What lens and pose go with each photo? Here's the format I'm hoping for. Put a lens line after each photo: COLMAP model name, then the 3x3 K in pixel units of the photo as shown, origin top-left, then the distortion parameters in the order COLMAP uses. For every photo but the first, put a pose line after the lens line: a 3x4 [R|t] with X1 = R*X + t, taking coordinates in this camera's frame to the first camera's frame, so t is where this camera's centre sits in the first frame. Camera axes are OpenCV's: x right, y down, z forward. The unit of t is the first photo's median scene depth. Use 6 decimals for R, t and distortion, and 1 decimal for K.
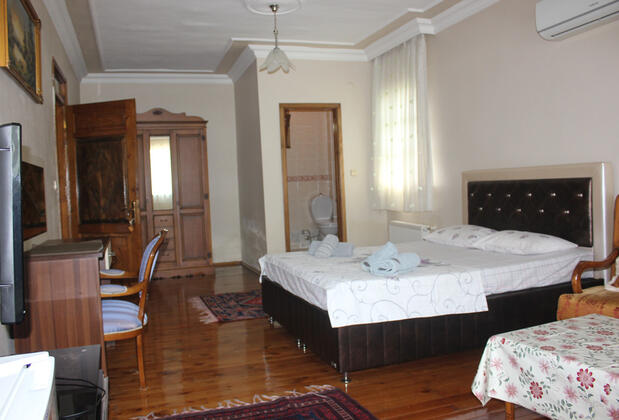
lens RADIAL K [[518.8, 0, 306.6], [0, 518.8, 207.9], [0, 0, 1]] dist [-0.164741, 0.139493]
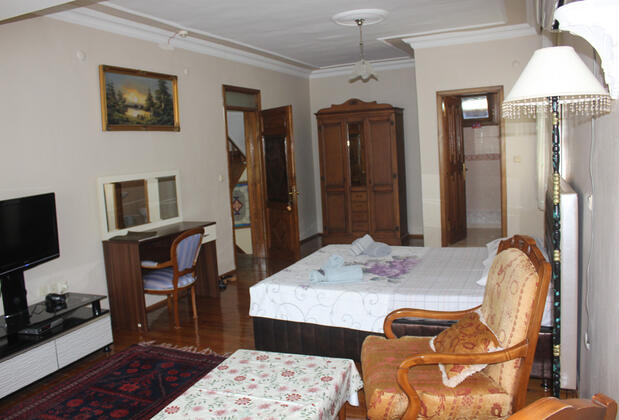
lens RADIAL K [[518.8, 0, 306.6], [0, 518.8, 207.9], [0, 0, 1]] dist [-0.164741, 0.139493]
pose [[0.737826, 0.077389, -0.670540, 0.876131], [-0.001494, 0.993591, 0.113029, -0.167623], [0.674989, -0.082394, 0.733213, 0.114618]]
